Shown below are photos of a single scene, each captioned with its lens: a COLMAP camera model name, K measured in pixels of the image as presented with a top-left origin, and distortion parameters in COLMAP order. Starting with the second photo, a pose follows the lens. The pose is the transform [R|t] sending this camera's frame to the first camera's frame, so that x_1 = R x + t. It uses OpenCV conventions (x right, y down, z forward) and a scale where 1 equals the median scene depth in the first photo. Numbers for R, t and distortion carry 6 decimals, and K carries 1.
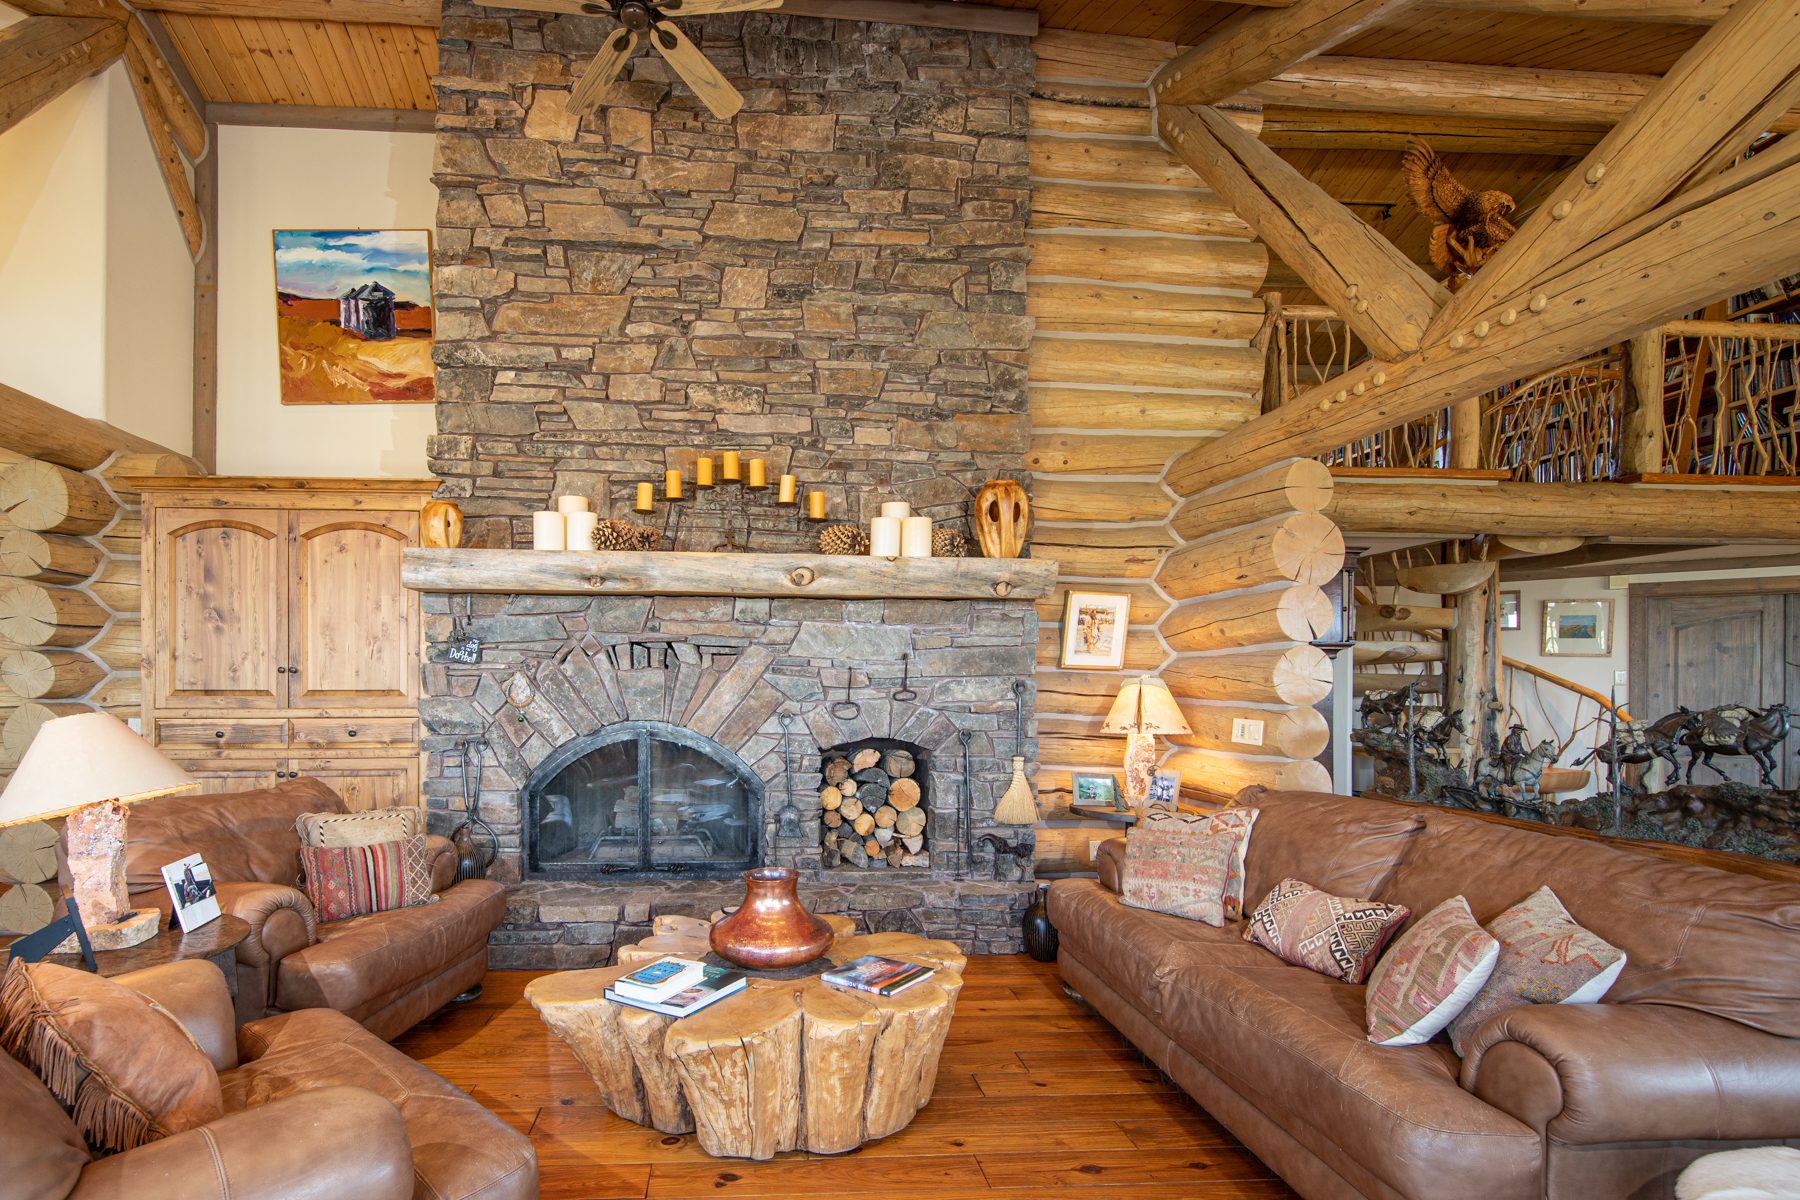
lens RADIAL K [[823.7, 0, 899.1], [0, 823.7, 677.4], [0, 0, 1]] dist [0.000356, -0.000036]
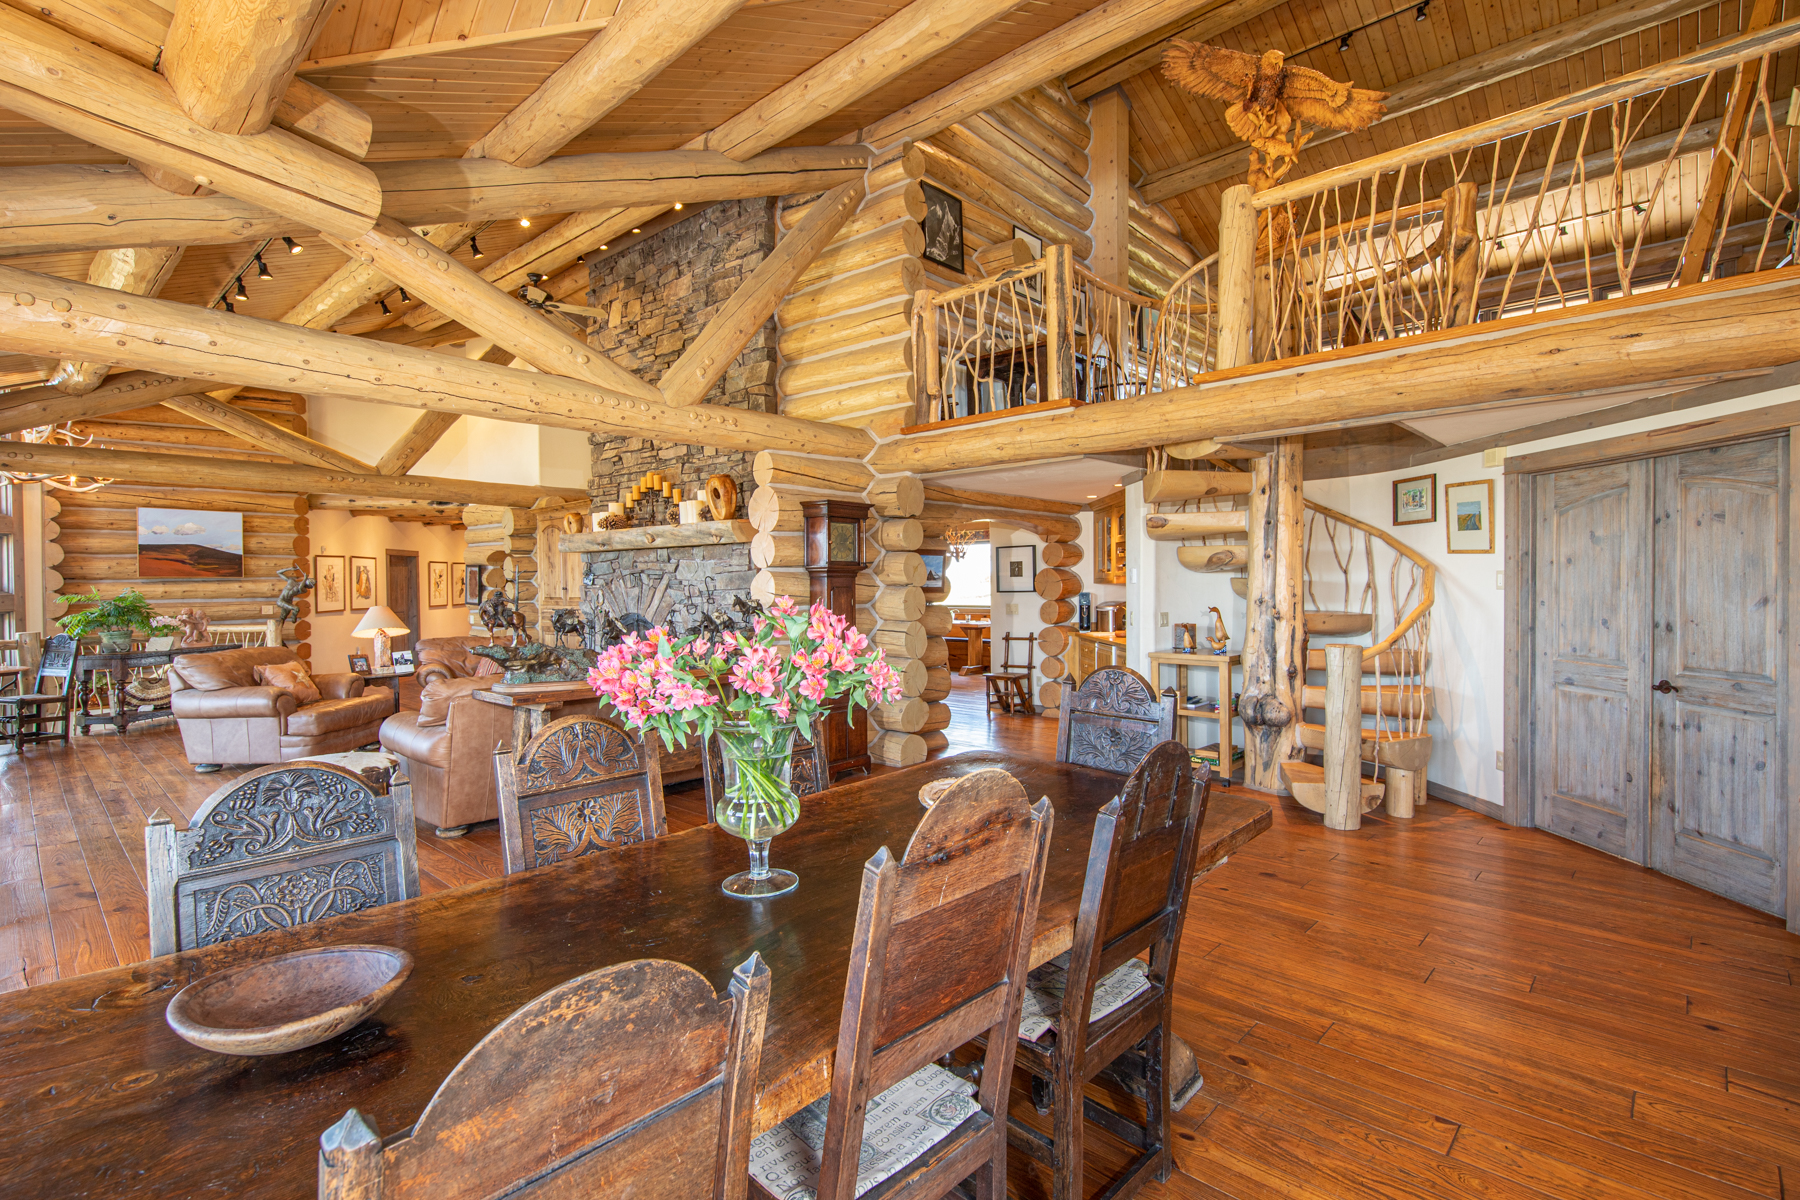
lens RADIAL K [[780.2, 0, 859.5], [0, 780.2, 595.8], [0, 0, 1]] dist [0.001630, 0.000258]
pose [[0.700640, -0.001293, -0.713513, 1.024885], [0.015929, 0.999777, 0.013830, -0.004569], [0.713337, -0.021056, 0.700505, 0.053825]]
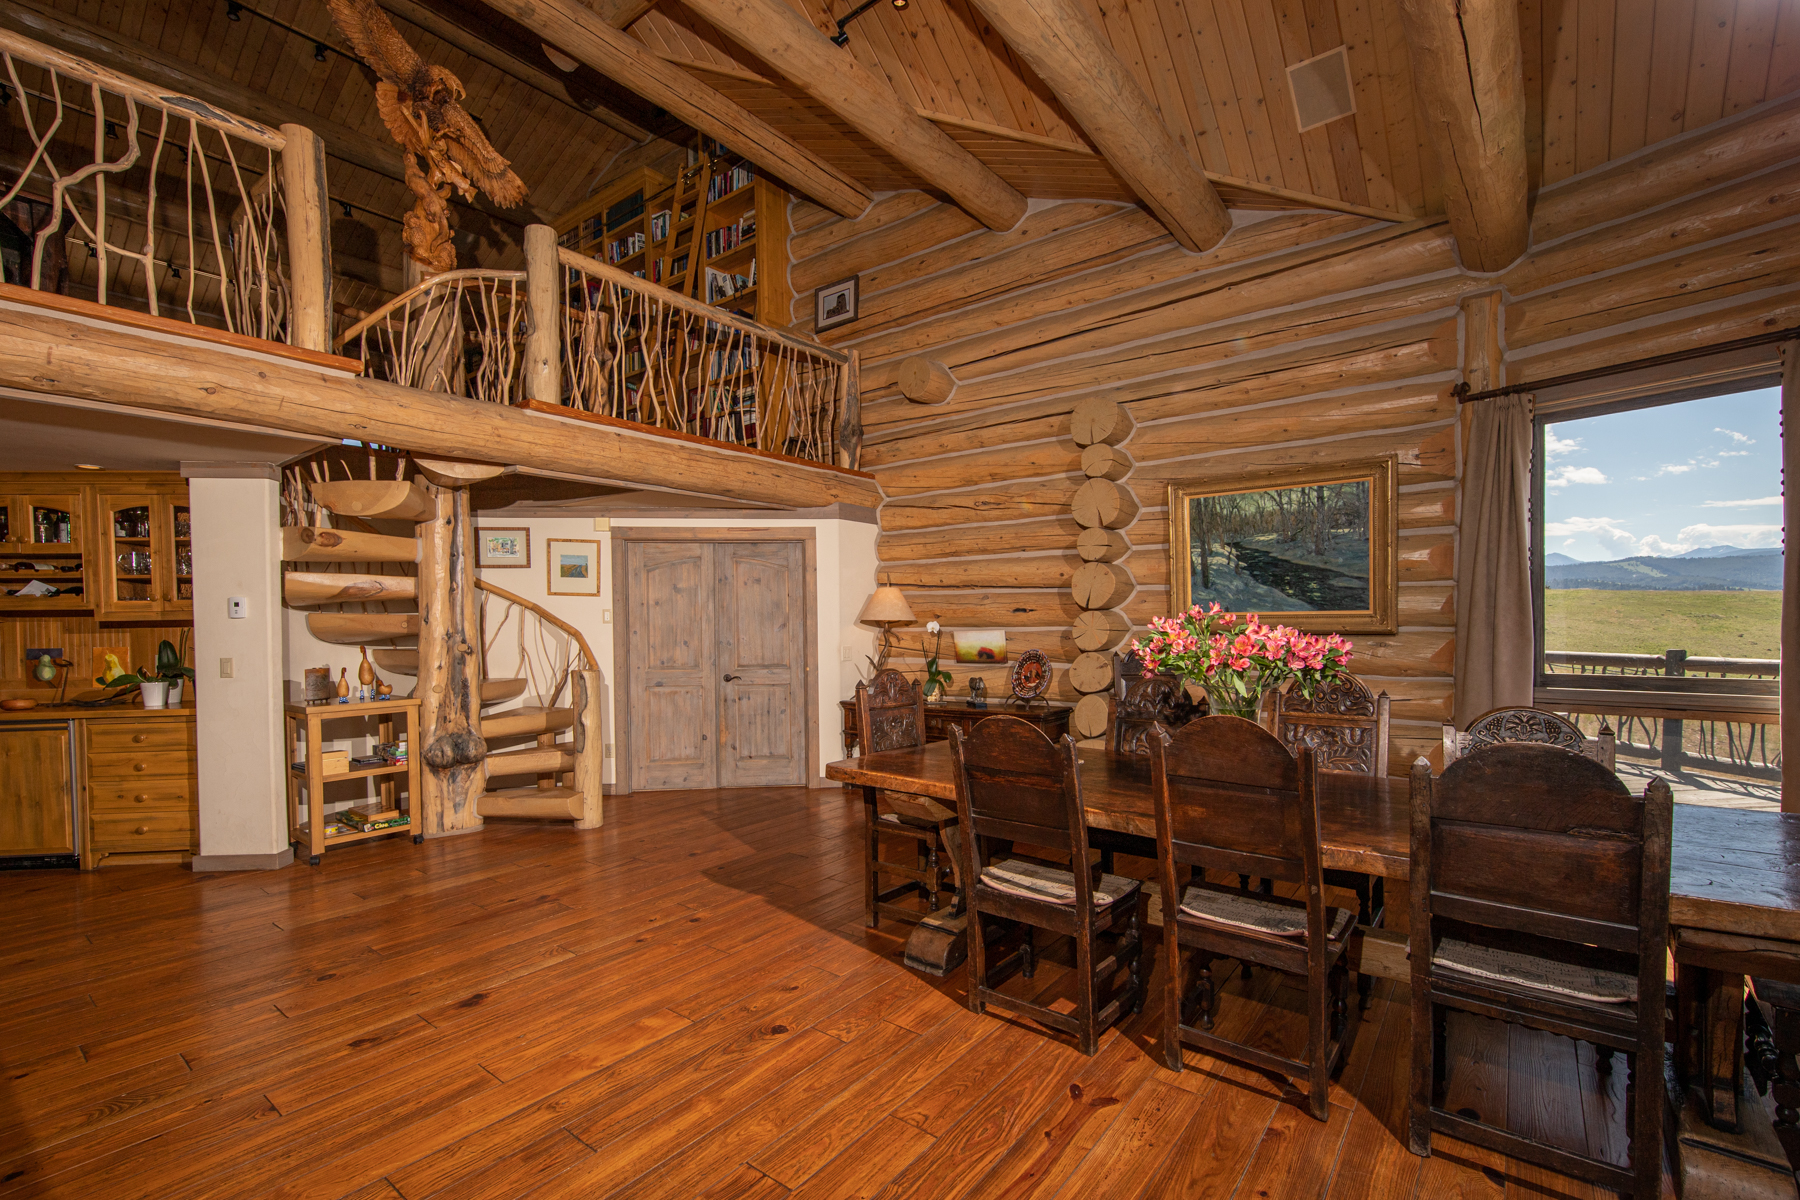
lens RADIAL K [[767.1, 0, 899.7], [0, 767.1, 631.8], [0, 0, 1]] dist [0.001060, -0.000110]
pose [[0.660467, -0.023932, 0.750474, 0.408707], [0.010949, 0.999693, 0.022243, 0.002745], [-0.750775, -0.006473, 0.660526, 0.080777]]
